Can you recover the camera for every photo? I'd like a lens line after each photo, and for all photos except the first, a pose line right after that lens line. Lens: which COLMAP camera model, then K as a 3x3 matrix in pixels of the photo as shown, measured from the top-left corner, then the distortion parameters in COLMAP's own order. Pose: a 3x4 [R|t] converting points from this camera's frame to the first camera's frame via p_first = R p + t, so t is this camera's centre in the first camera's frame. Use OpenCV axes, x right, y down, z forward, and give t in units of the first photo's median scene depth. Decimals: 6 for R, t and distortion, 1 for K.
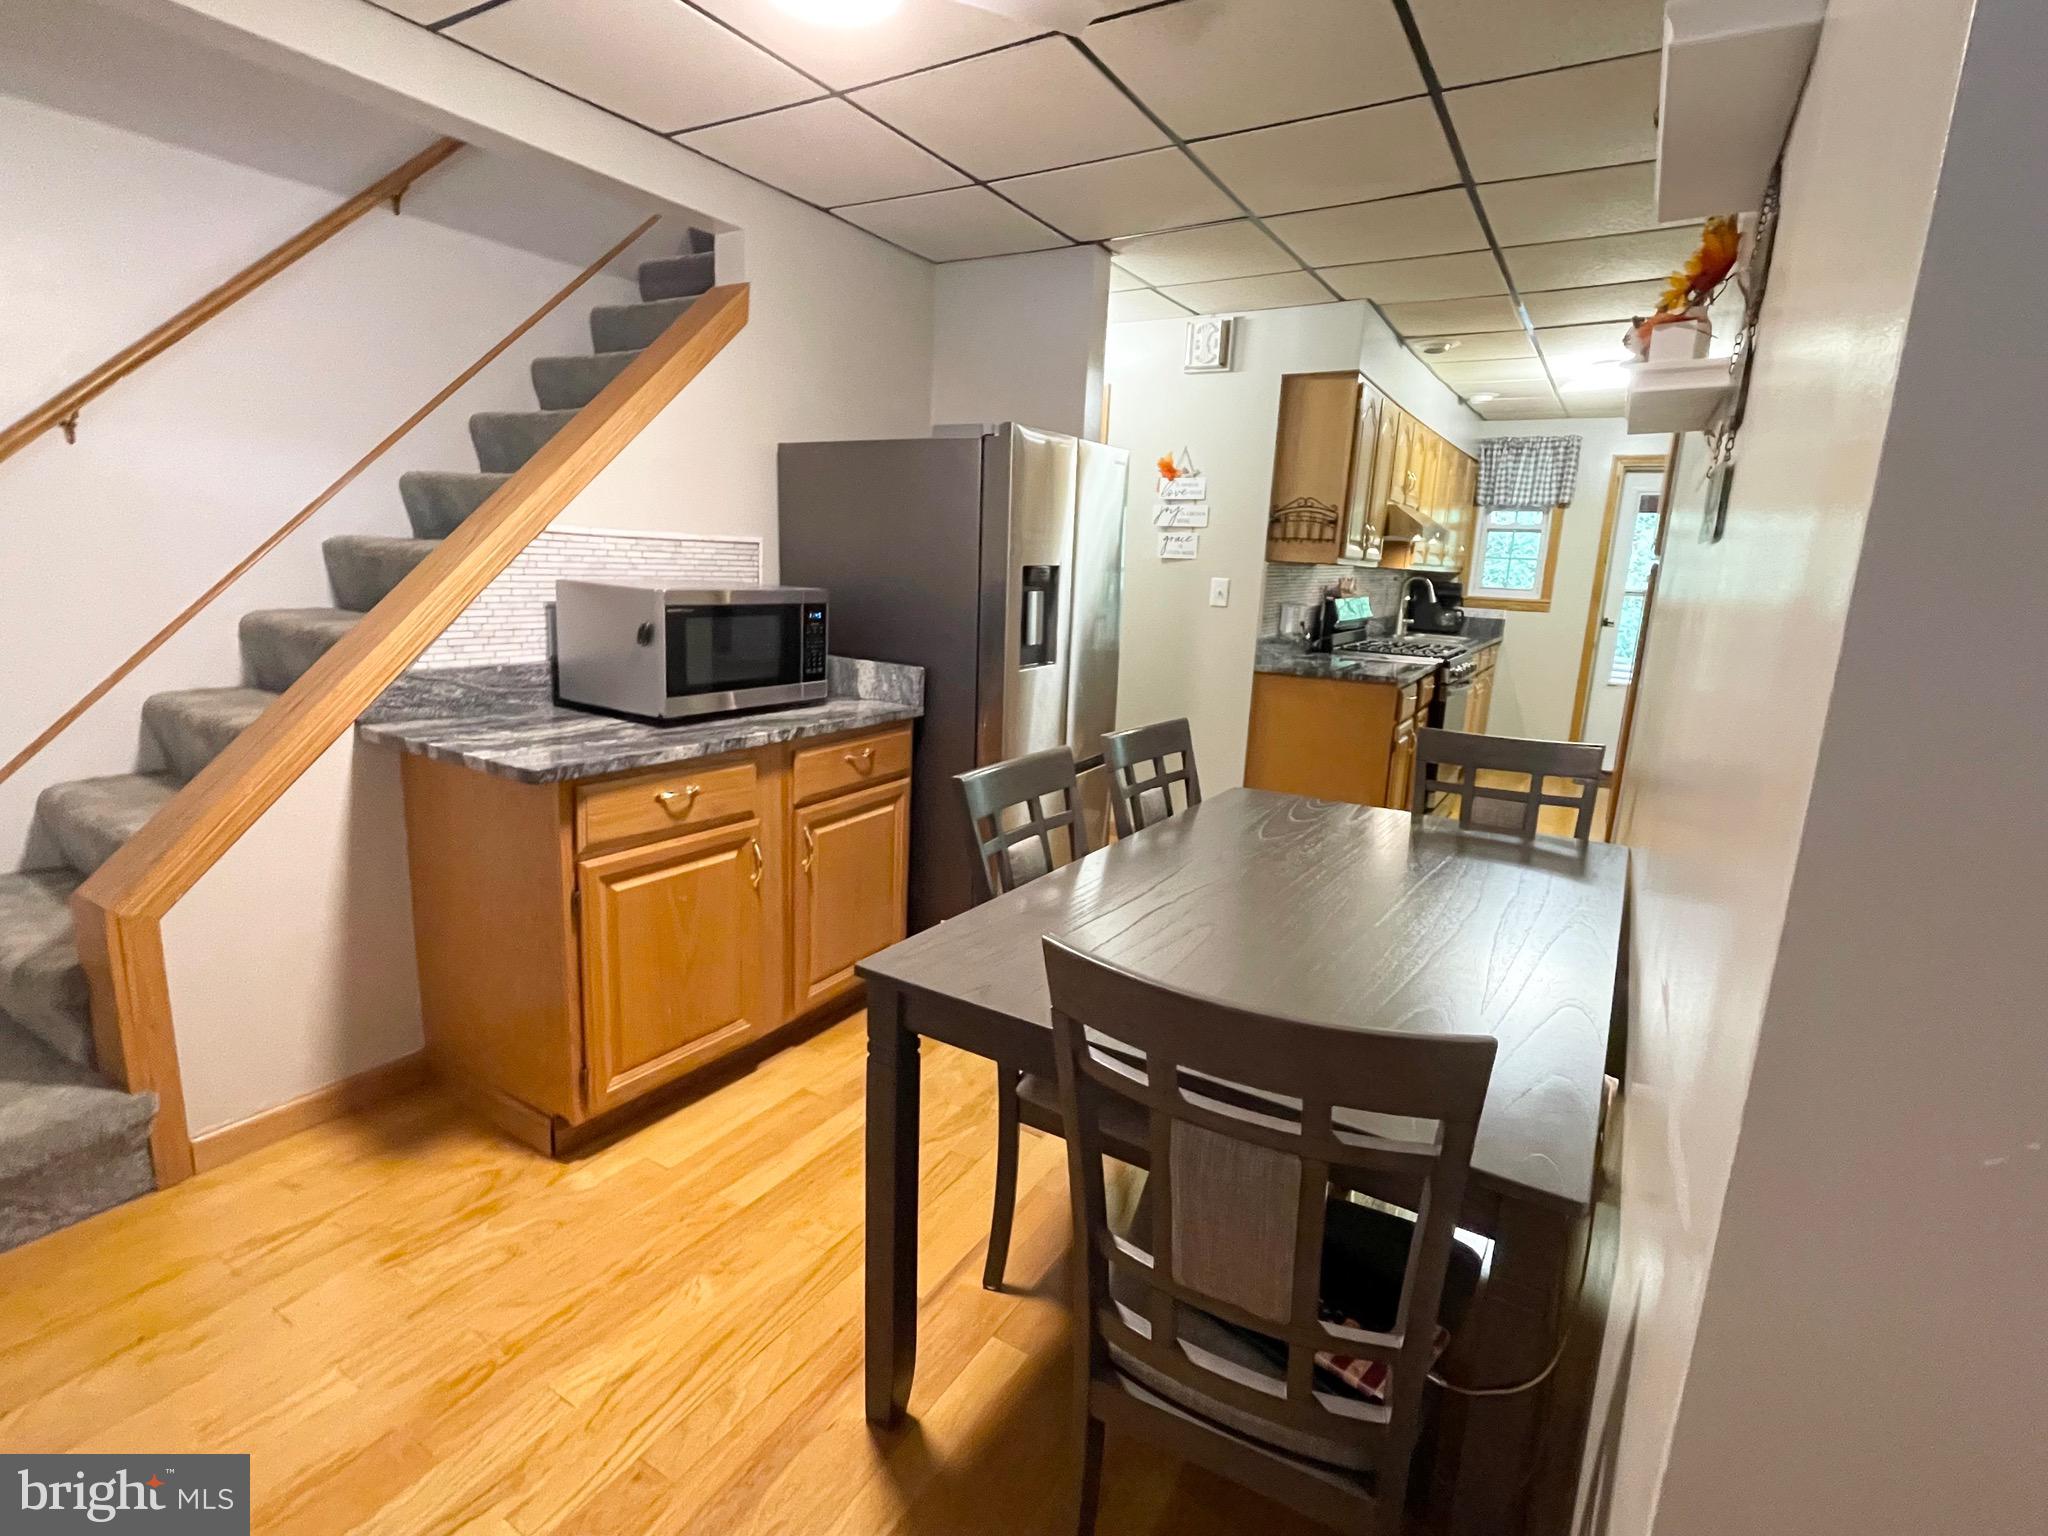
lens RADIAL K [[971.9, 0, 1024.0], [0, 971.9, 768.0], [0, 0, 1]] dist [-0.002230, -0.000289]
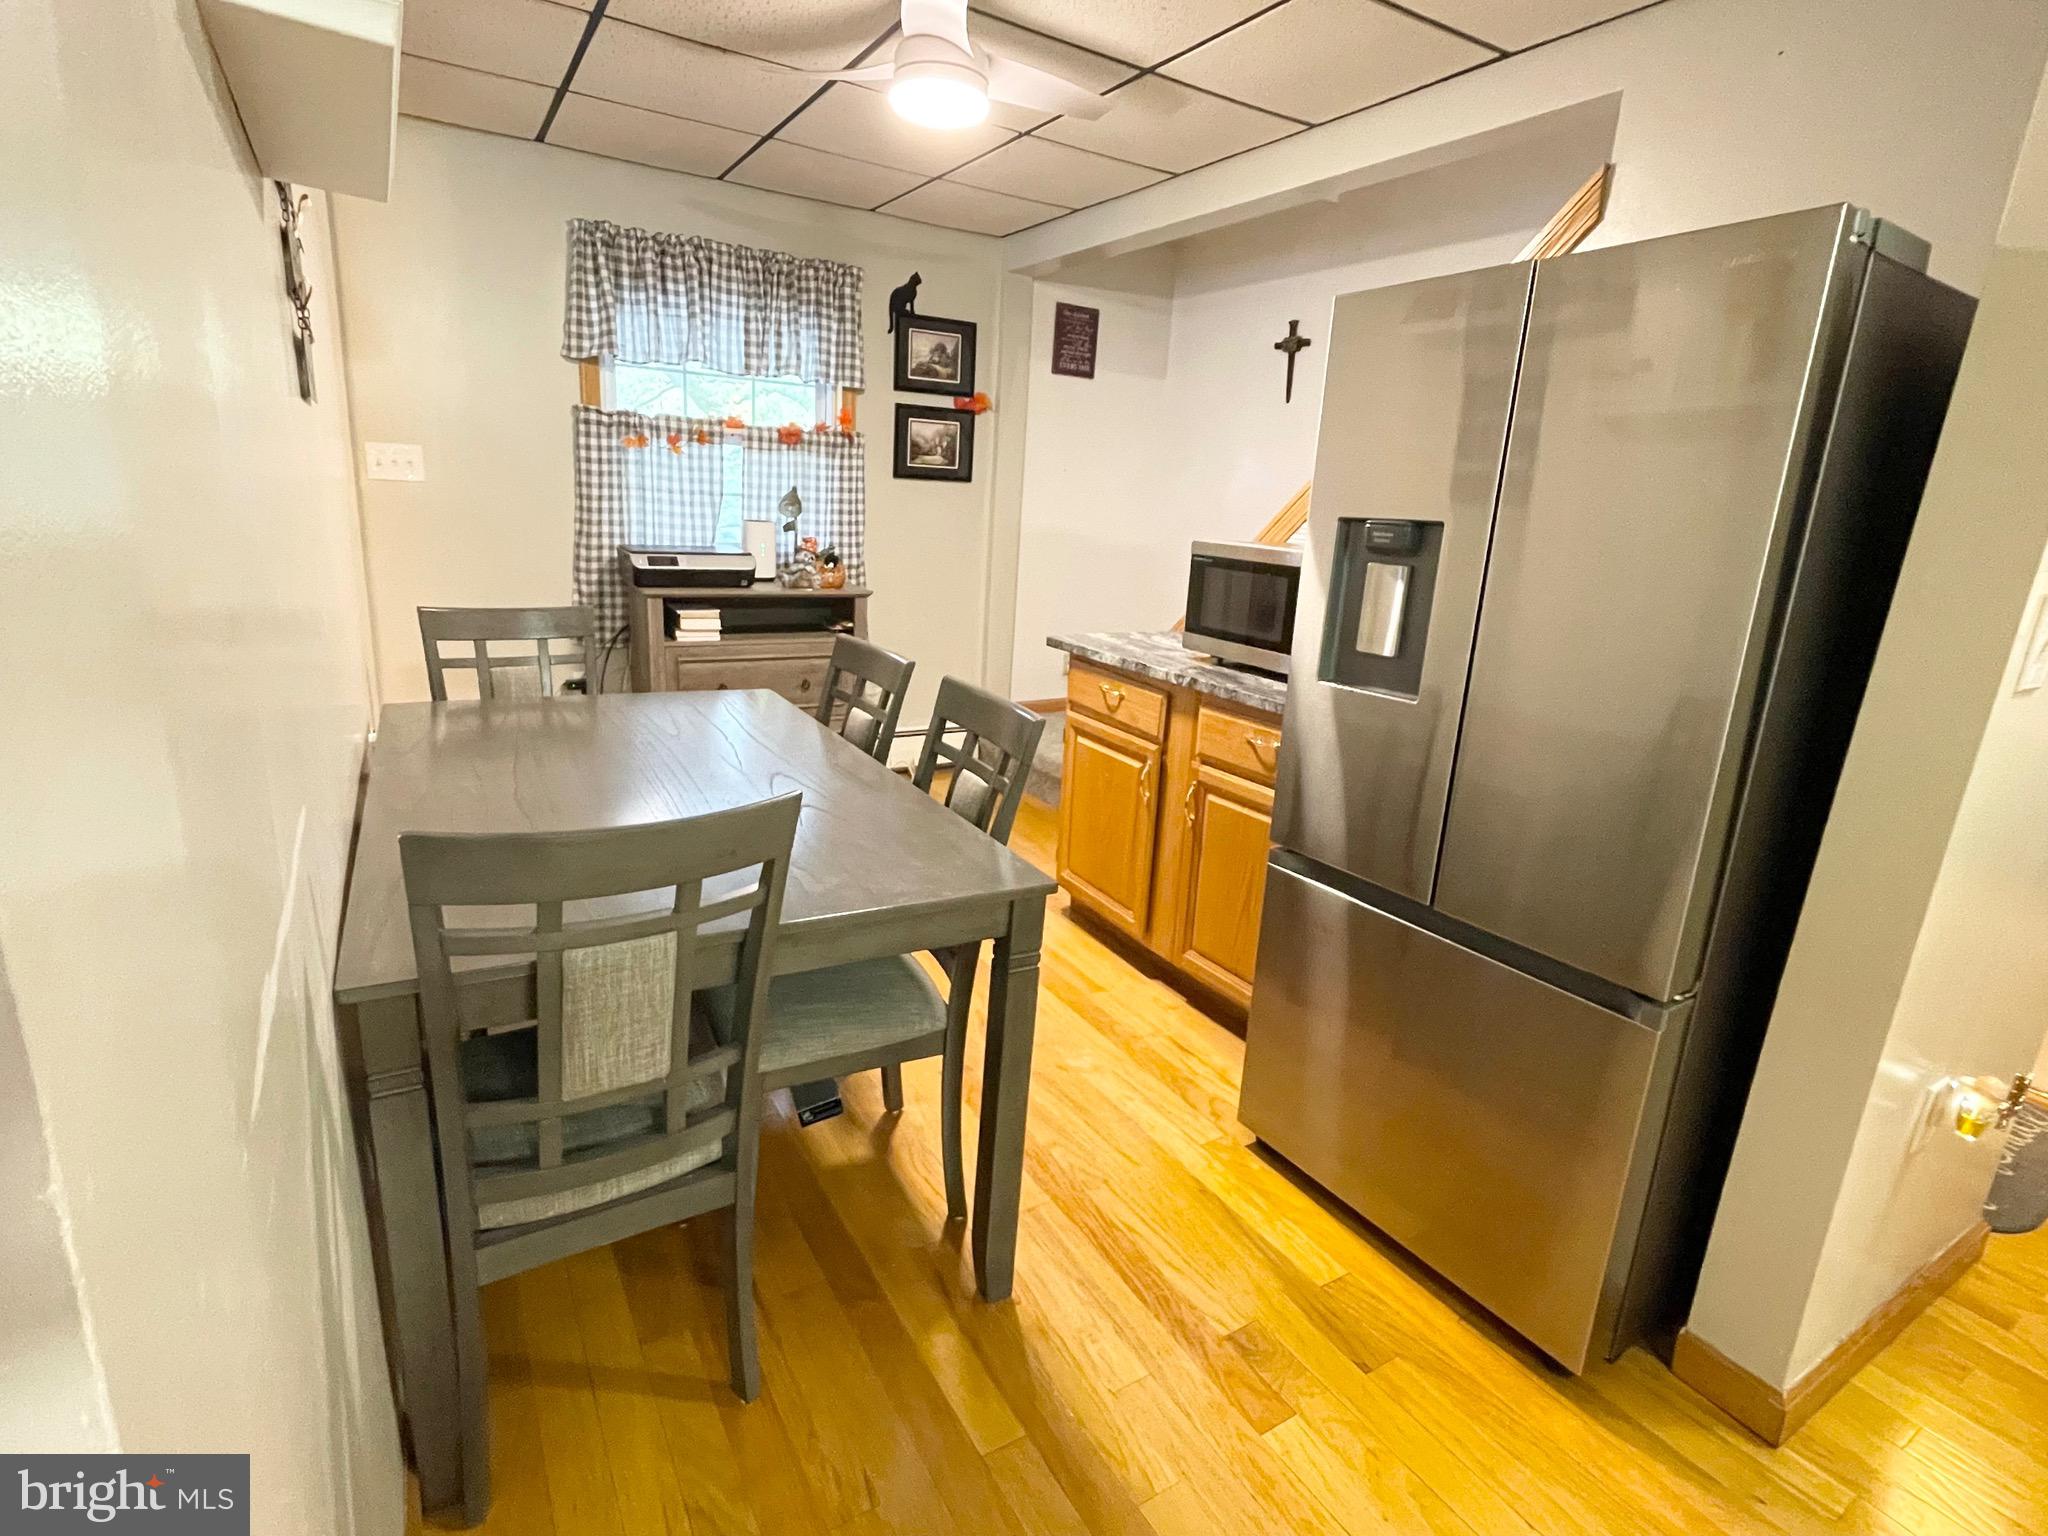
lens RADIAL K [[1029.6, 0, 1017.9], [0, 1029.6, 770.8], [0, 0, 1]] dist [-0.001904, -0.001962]
pose [[-0.462260, 0.166333, -0.871005, 0.845340], [-0.258513, 0.914304, 0.311799, -0.252193], [0.848226, 0.369298, -0.379647, 1.344821]]
